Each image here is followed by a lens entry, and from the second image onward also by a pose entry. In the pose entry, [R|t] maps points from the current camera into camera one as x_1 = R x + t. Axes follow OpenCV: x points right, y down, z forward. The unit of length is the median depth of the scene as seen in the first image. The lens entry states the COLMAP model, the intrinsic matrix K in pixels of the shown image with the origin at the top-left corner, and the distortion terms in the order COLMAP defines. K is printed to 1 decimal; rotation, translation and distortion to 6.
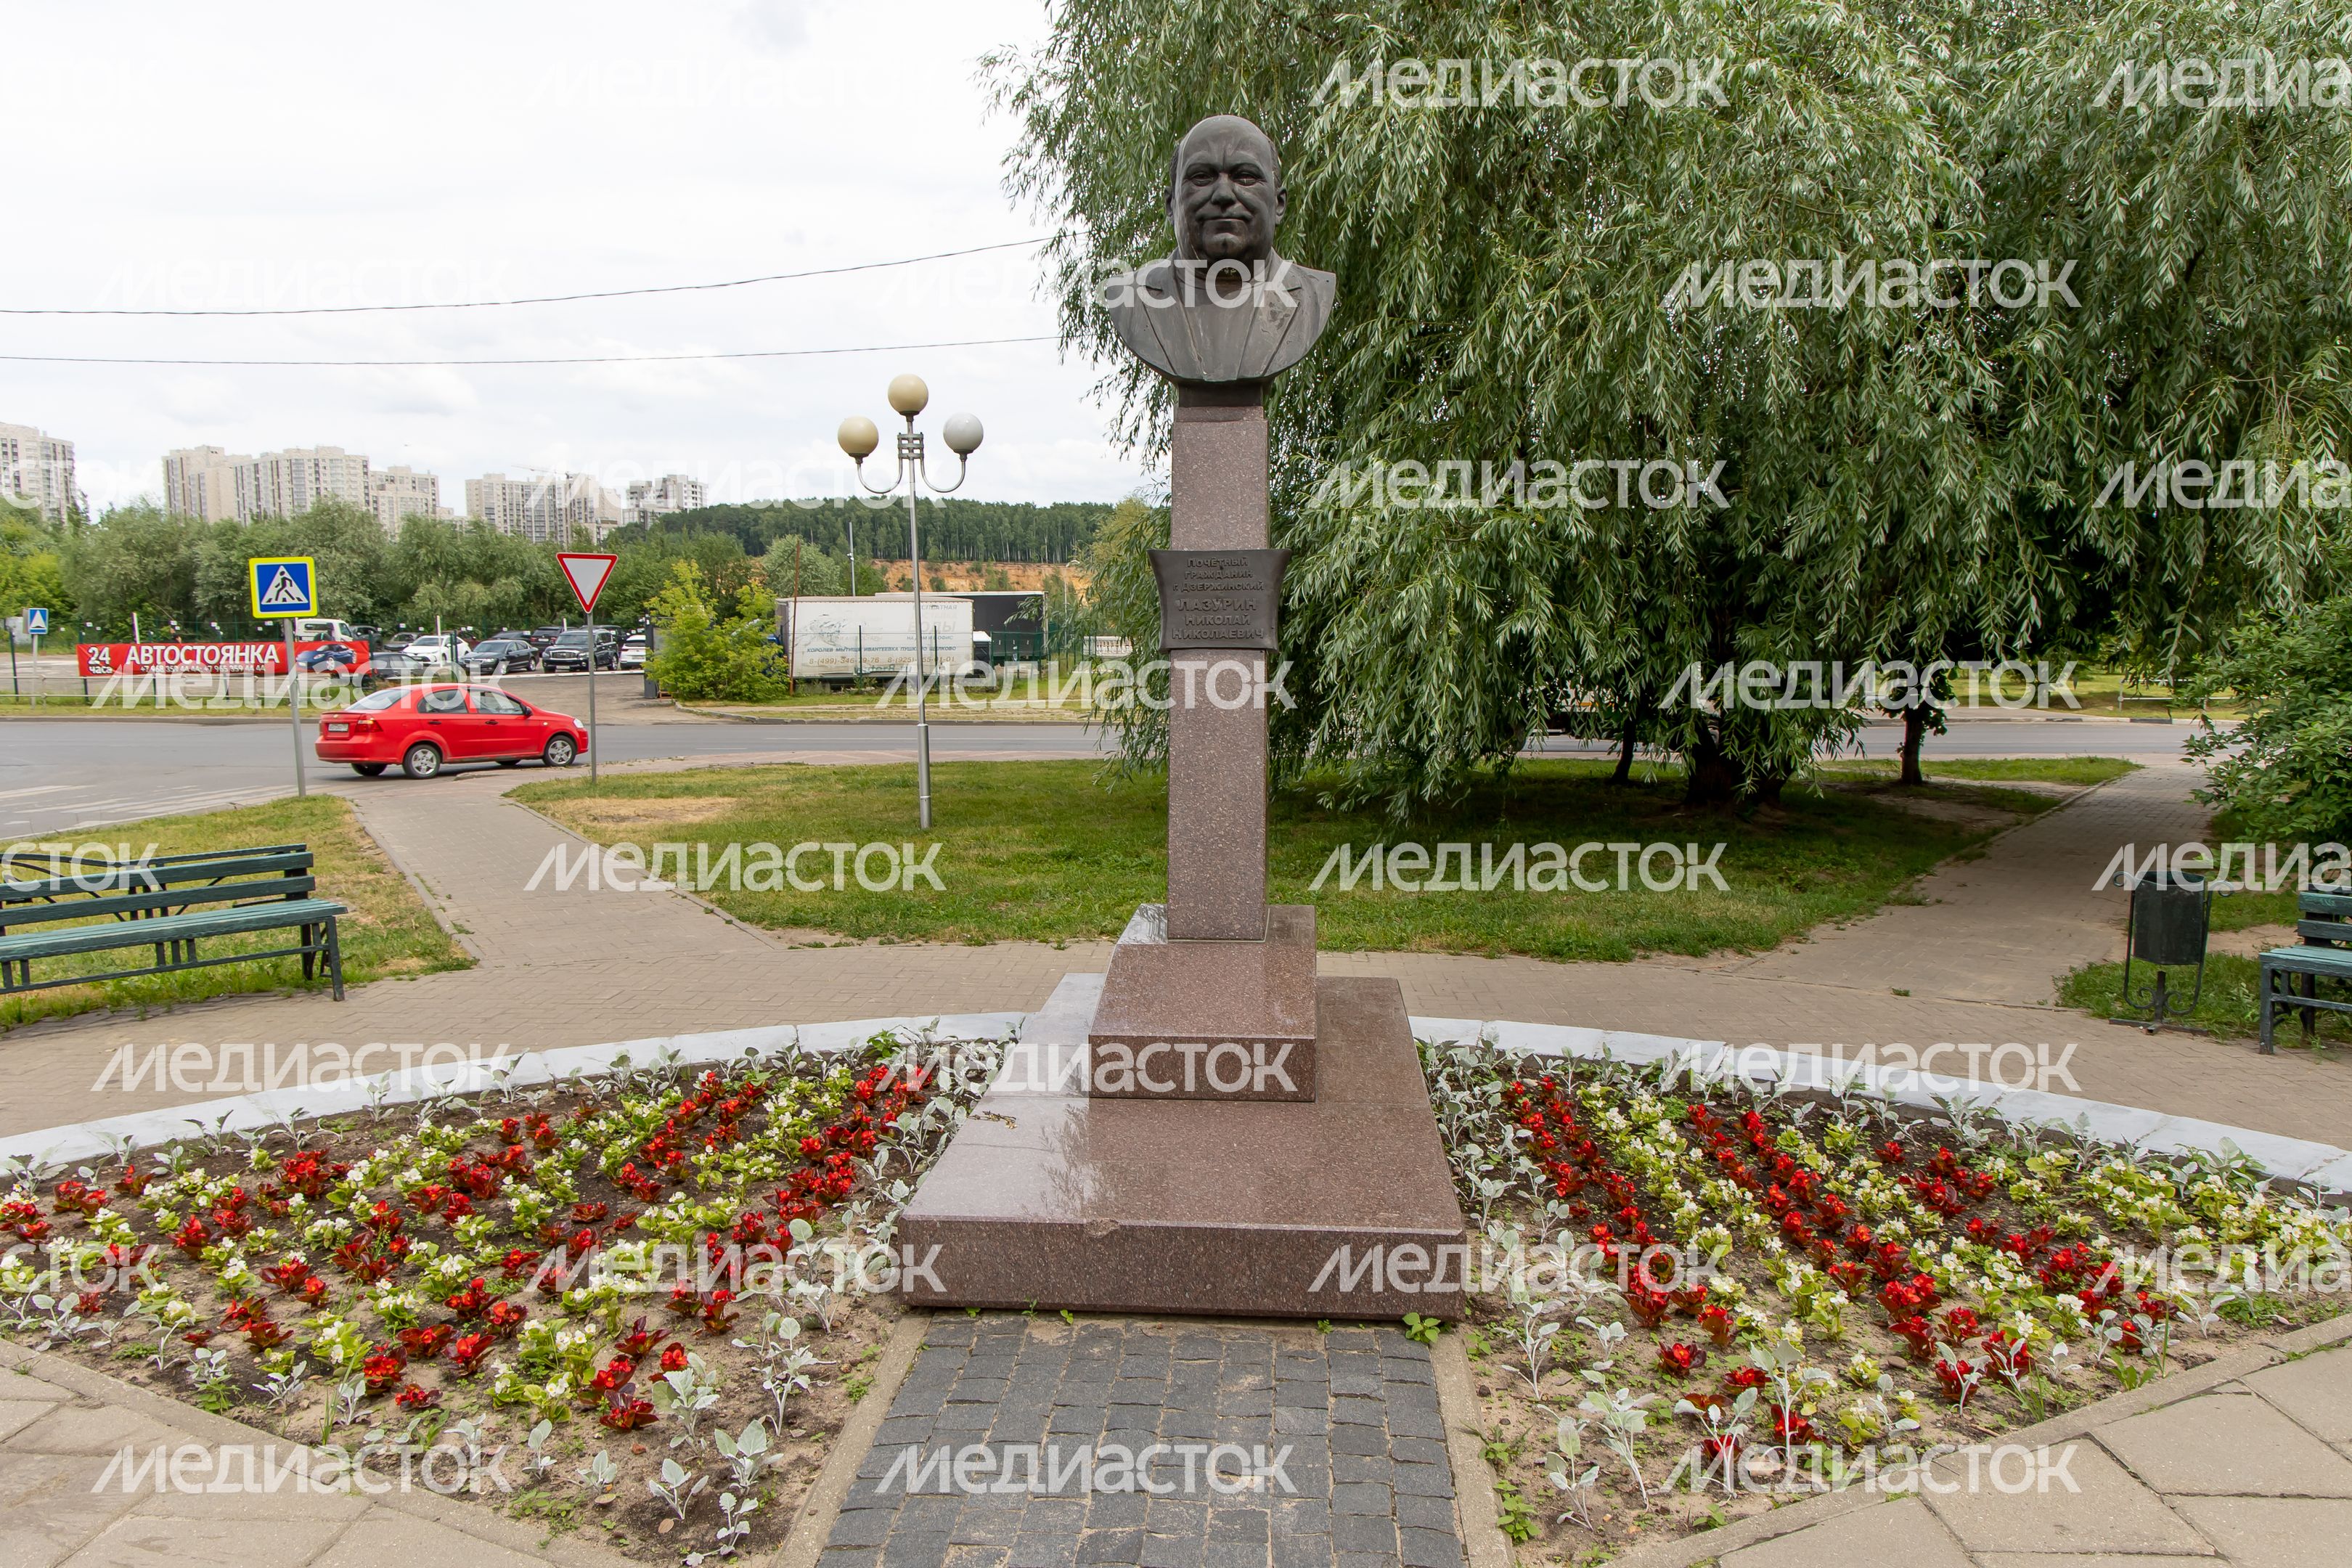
lens RADIAL K [[1596.9, 0, 1173.5], [0, 1596.9, 689.9], [0, 0, 1]] dist [0.082670, -0.039197]
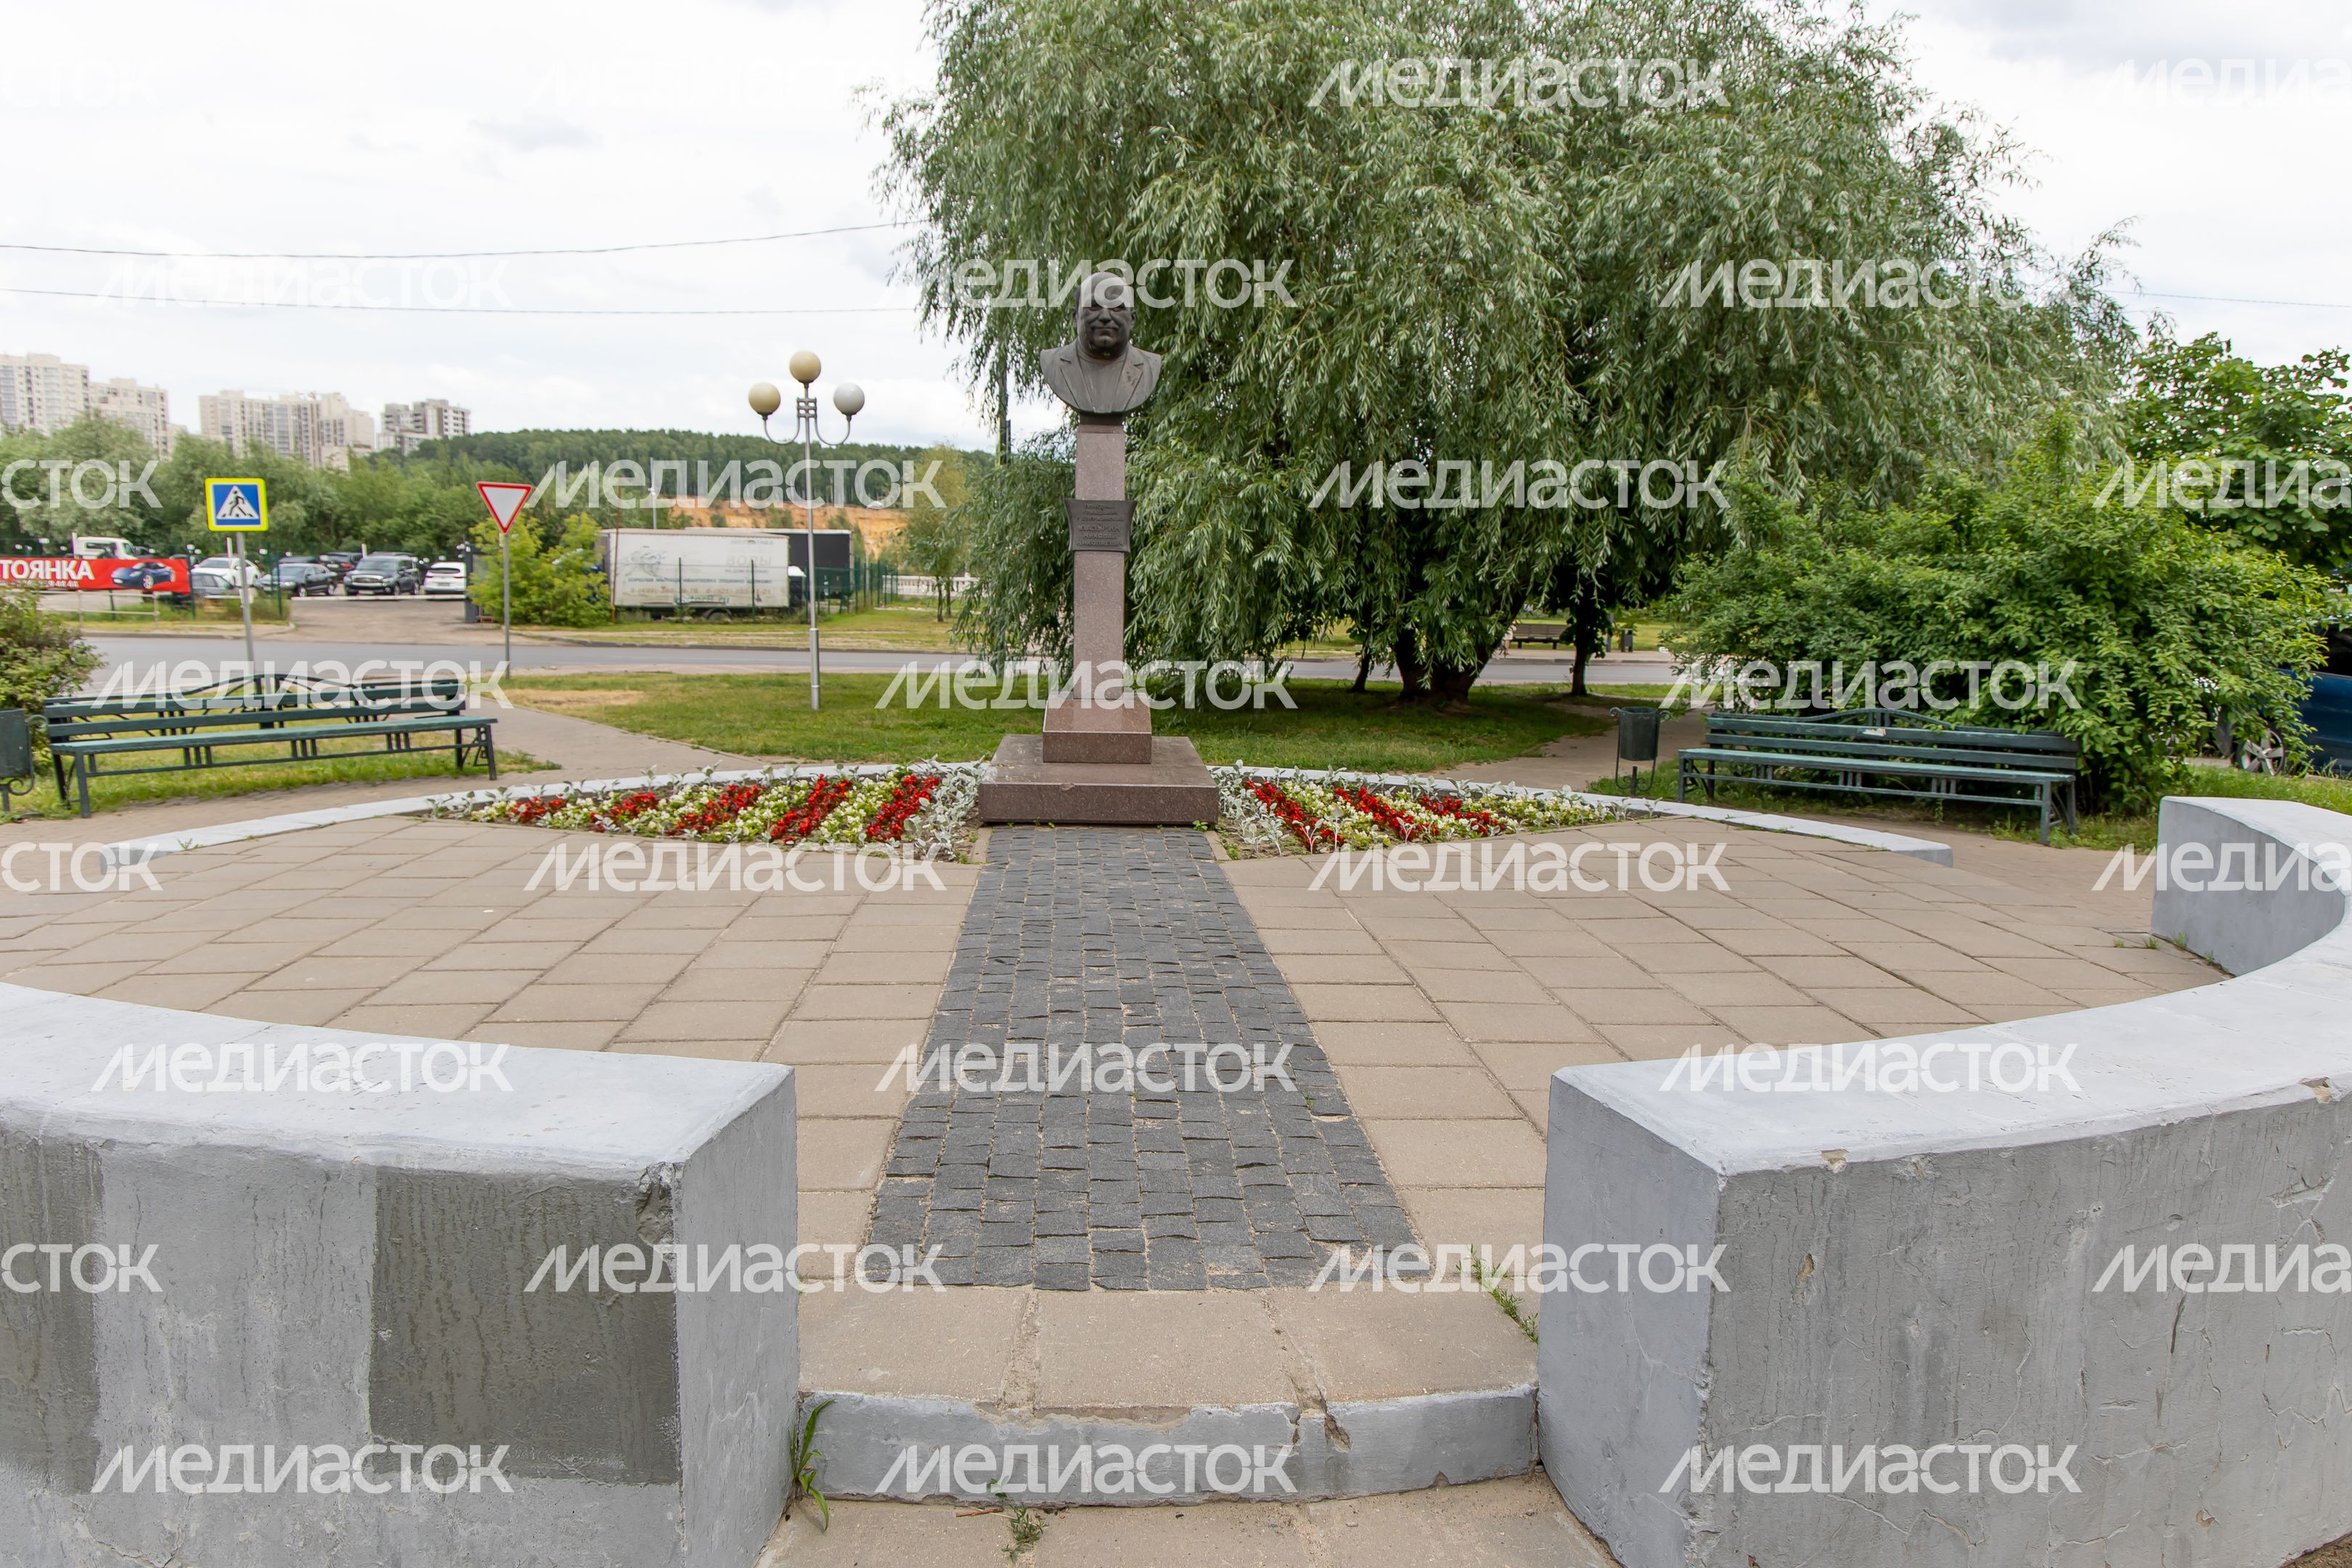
lens RADIAL K [[1596.9, 0, 1173.5], [0, 1596.9, 689.9], [0, 0, 1]] dist [0.082670, -0.039197]
pose [[0.990919, 0.012805, 0.133846, -0.047076], [-0.017094, 0.999375, 0.030946, 0.027579], [-0.133366, -0.032953, 0.990519, -0.317665]]
